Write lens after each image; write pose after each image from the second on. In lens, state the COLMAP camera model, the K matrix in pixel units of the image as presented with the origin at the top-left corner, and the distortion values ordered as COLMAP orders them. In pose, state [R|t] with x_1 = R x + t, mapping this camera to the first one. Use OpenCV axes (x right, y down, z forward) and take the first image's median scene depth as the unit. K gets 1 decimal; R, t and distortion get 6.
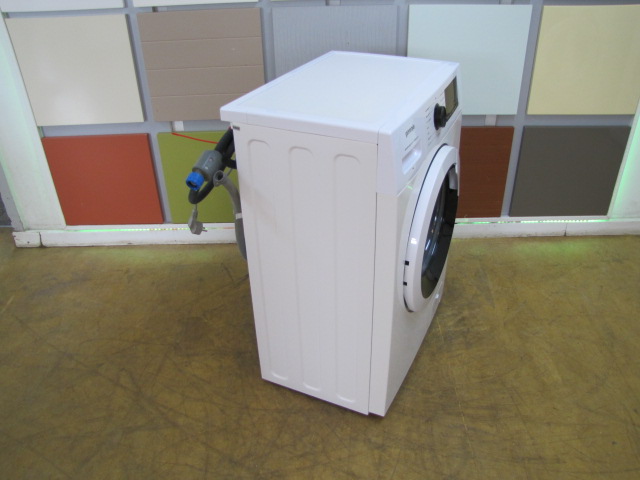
lens RADIAL K [[512.0, 0, 320.8], [0, 512.0, 237.1], [0, 0, 1]] dist [-0.167624, 0.127356]
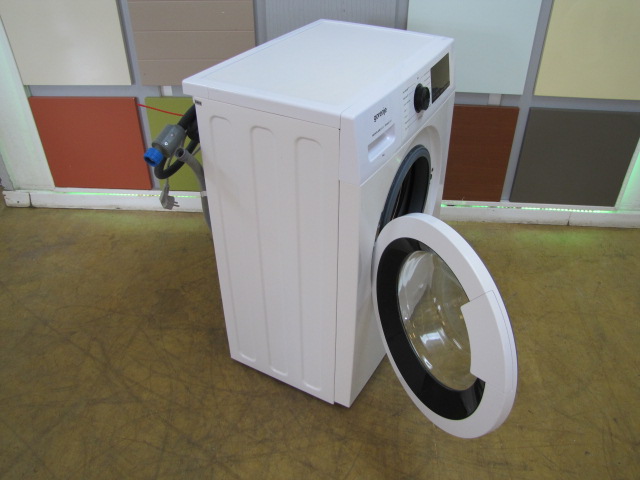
lens RADIAL K [[512.0, 0, 320.8], [0, 512.0, 233.8], [0, 0, 1]] dist [-0.167624, 0.127356]
pose [[0.997677, 0.056499, -0.038052, 0.075270], [-0.053810, 0.996211, 0.068328, -0.033563], [0.041768, -0.066122, 0.996937, 0.043196]]
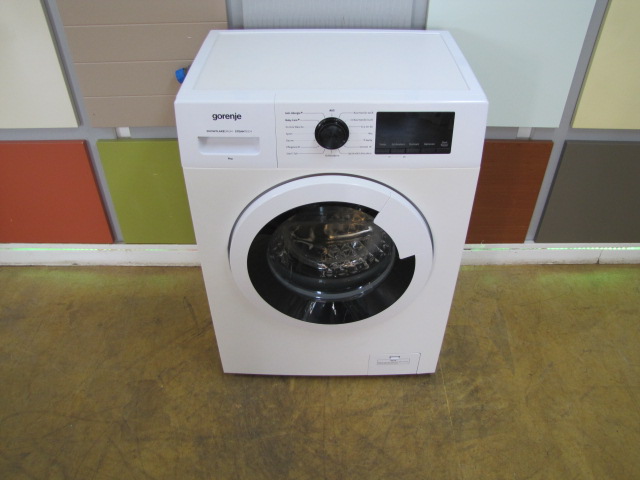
lens RADIAL K [[512.0, 0, 320.4], [0, 512.0, 227.7], [0, 0, 1]] dist [-0.167624, 0.127356]
pose [[0.999656, 0.017882, 0.019168, 0.009602], [-0.020182, 0.991641, 0.127440, -0.209732], [-0.016729, -0.127784, 0.991661, 0.251022]]
